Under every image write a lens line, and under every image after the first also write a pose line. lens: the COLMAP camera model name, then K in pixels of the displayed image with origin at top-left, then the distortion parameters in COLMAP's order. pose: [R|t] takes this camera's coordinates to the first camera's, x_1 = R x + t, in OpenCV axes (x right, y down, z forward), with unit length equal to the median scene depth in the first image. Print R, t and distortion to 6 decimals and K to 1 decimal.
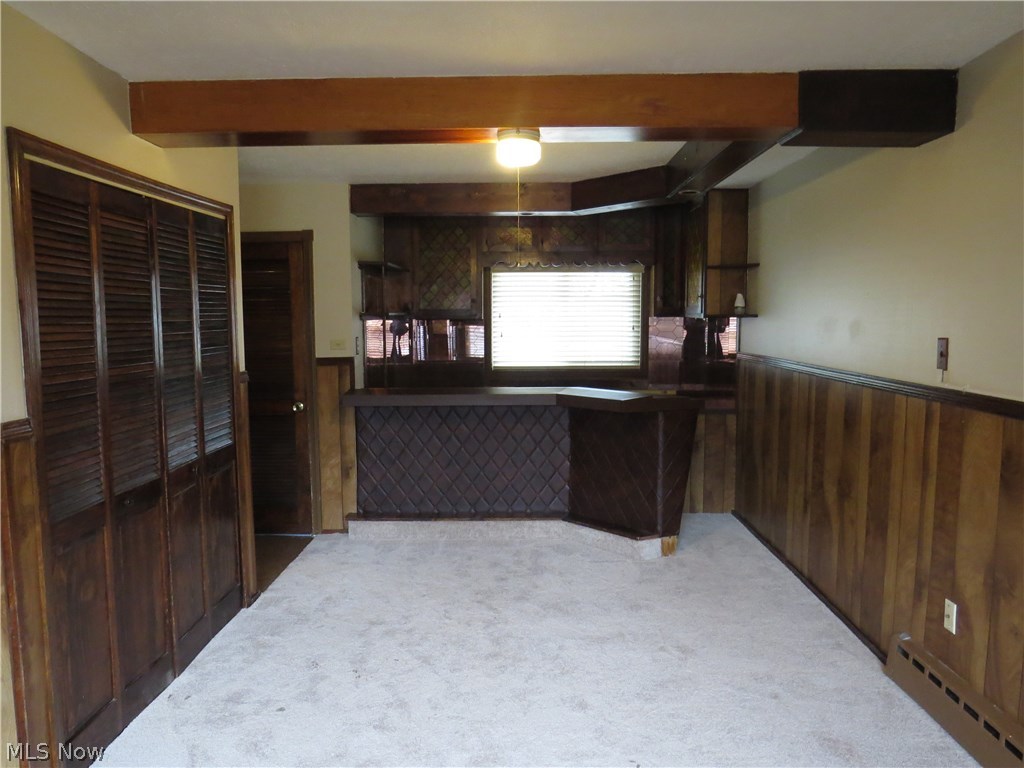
lens RADIAL K [[731.0, 0, 511.4], [0, 731.0, 385.6], [0, 0, 1]] dist [-0.014772, -0.003076]
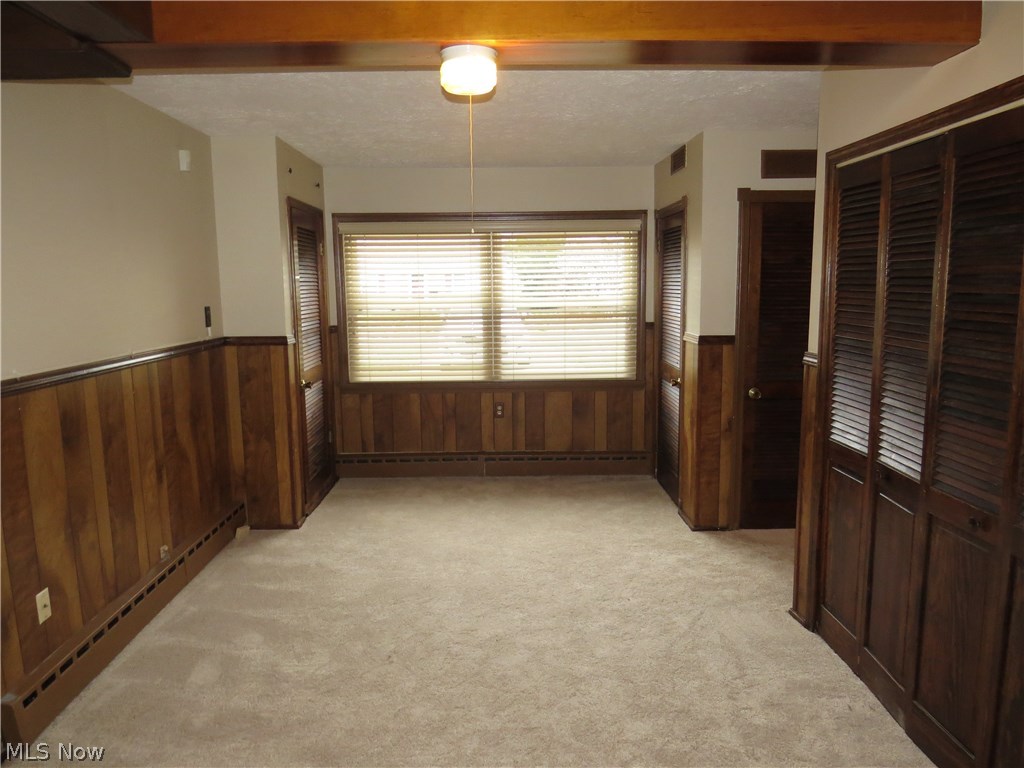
lens RADIAL K [[731.0, 0, 511.7], [0, 731.0, 385.9], [0, 0, 1]] dist [-0.014772, -0.003076]
pose [[-0.999373, 0.020335, -0.028996, -0.008307], [0.012872, 0.971299, 0.237513, -0.211998], [0.032994, 0.236991, -0.970952, 2.059949]]
